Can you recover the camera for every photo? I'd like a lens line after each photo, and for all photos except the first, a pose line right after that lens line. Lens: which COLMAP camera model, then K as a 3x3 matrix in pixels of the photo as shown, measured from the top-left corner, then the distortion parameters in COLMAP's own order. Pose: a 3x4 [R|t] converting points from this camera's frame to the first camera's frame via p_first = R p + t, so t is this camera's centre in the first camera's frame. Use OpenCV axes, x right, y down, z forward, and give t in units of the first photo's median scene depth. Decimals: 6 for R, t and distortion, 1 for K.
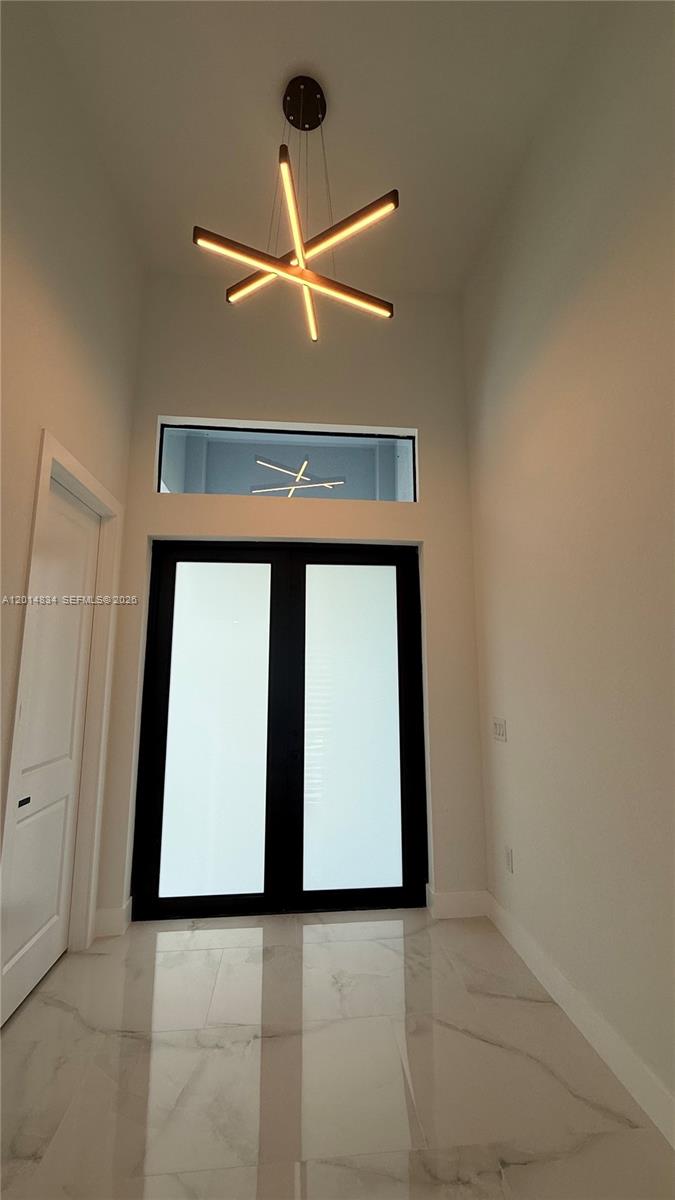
lens RADIAL K [[485.2, 0, 339.3], [0, 485.2, 598.3], [0, 0, 1]] dist [-0.003199, 0.000777]
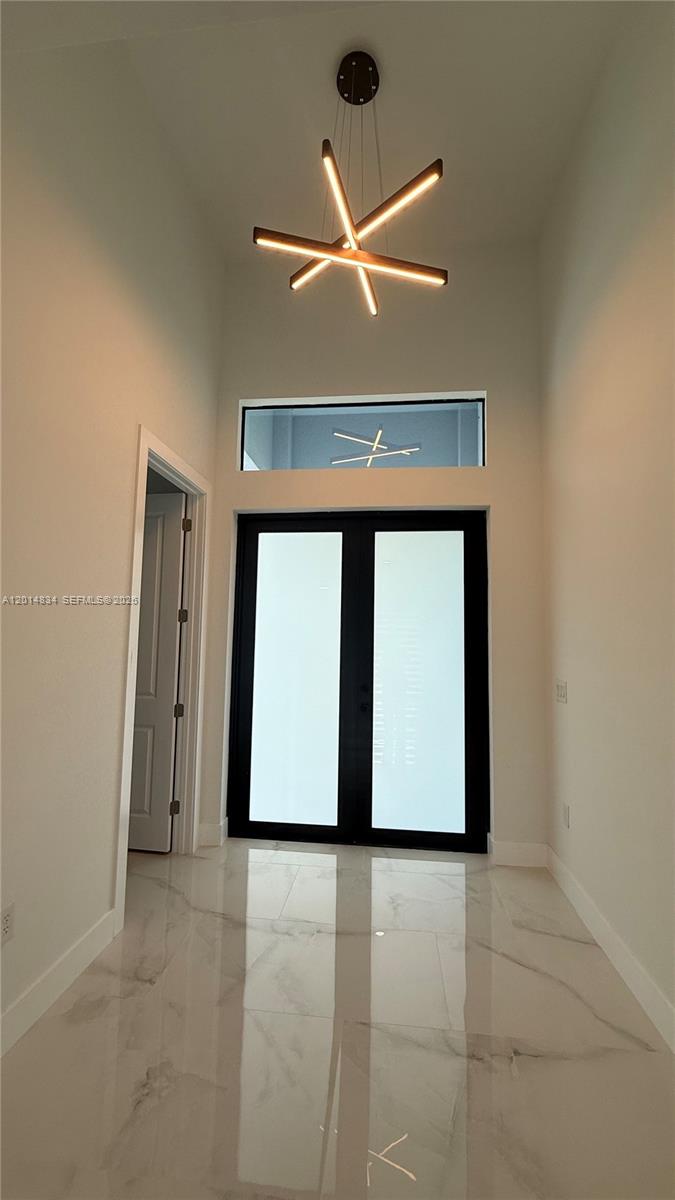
lens RADIAL K [[485.2, 0, 337.4], [0, 485.2, 599.9], [0, 0, 1]] dist [-0.003199, 0.000777]
pose [[0.978426, 0.001475, -0.206595, 0.086590], [0.013287, 0.997455, 0.070047, 0.003487], [0.206172, -0.071280, 0.975916, -0.073898]]
